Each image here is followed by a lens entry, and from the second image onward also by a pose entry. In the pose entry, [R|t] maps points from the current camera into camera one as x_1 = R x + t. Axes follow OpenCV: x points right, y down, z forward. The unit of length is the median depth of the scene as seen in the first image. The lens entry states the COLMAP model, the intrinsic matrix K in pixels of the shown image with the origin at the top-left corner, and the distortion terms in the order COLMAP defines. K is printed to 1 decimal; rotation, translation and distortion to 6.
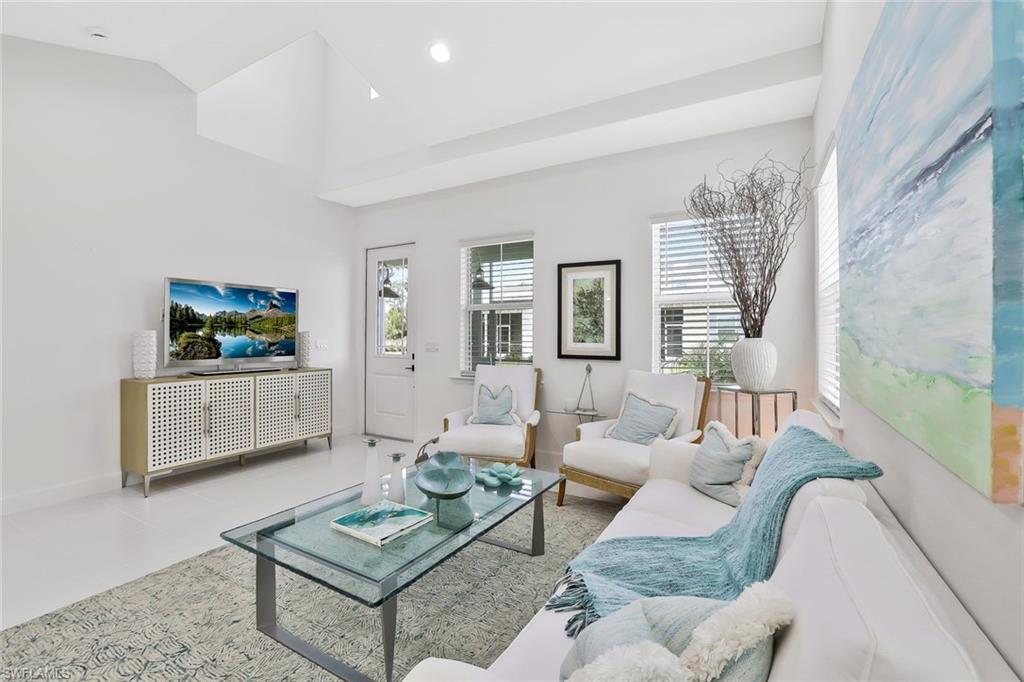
lens RADIAL K [[448.5, 0, 509.3], [0, 448.5, 331.8], [0, 0, 1]] dist [-0.027164, 0.010215]
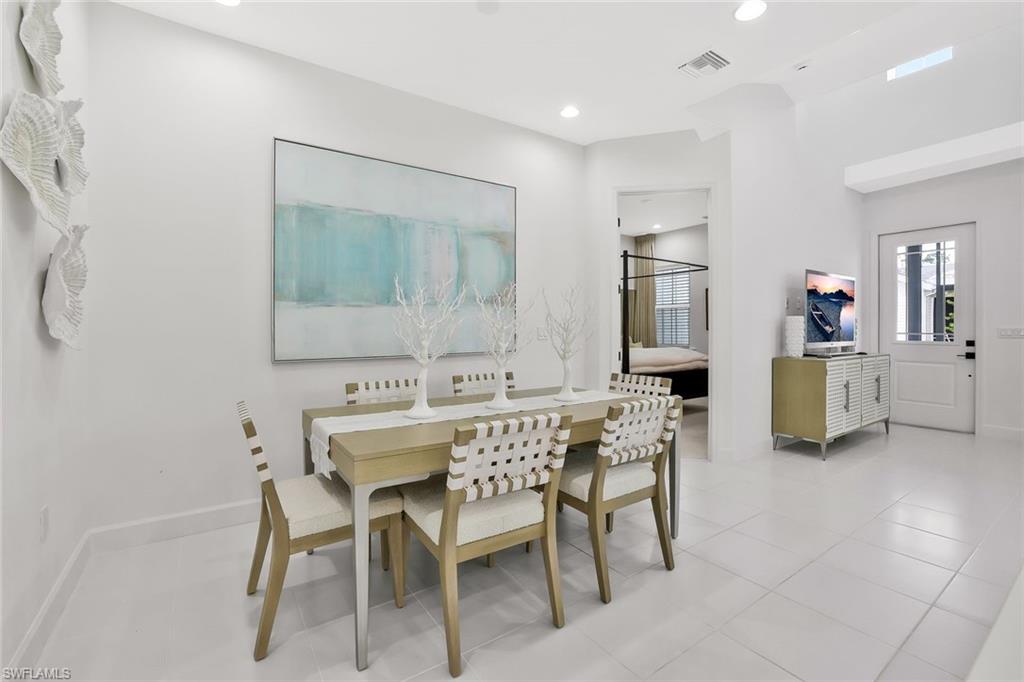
lens RADIAL K [[448.5, 0, 508.4], [0, 448.5, 330.2], [0, 0, 1]] dist [-0.027164, 0.010215]
pose [[0.904211, -0.002046, -0.427082, -0.900617], [0.006573, 0.999937, 0.009125, 0.015901], [0.427036, -0.011058, 0.904167, -0.323949]]
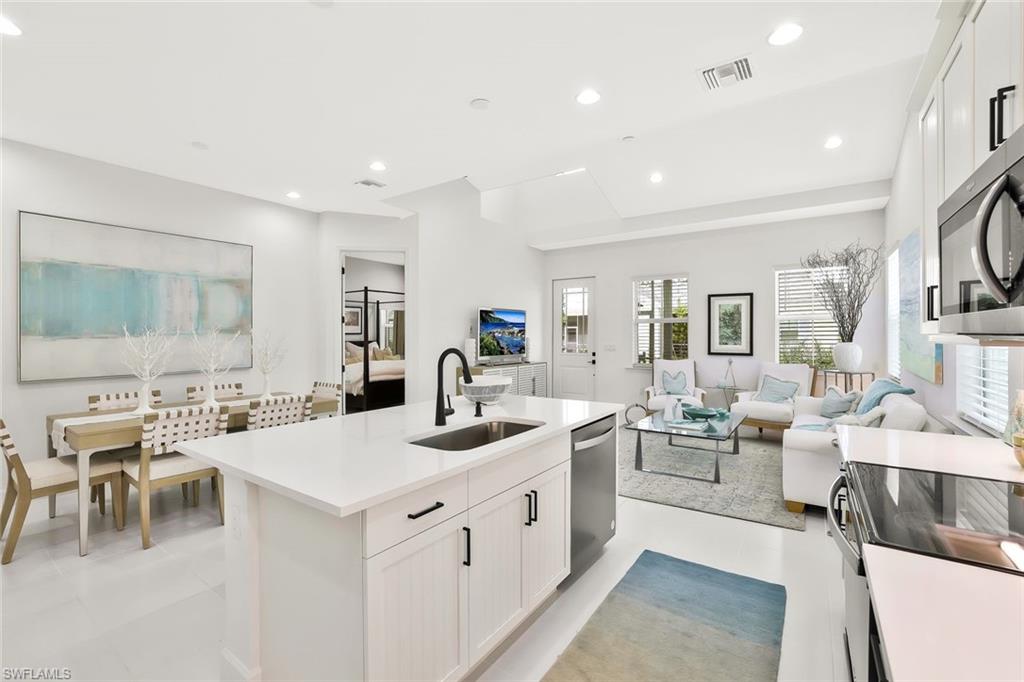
lens RADIAL K [[448.5, 0, 506.9], [0, 448.5, 336.5], [0, 0, 1]] dist [-0.027164, 0.010215]
pose [[0.995661, -0.005089, -0.092920, -0.468522], [0.006068, 0.999929, 0.010257, -0.026192], [0.092861, -0.010777, 0.995621, -0.644333]]
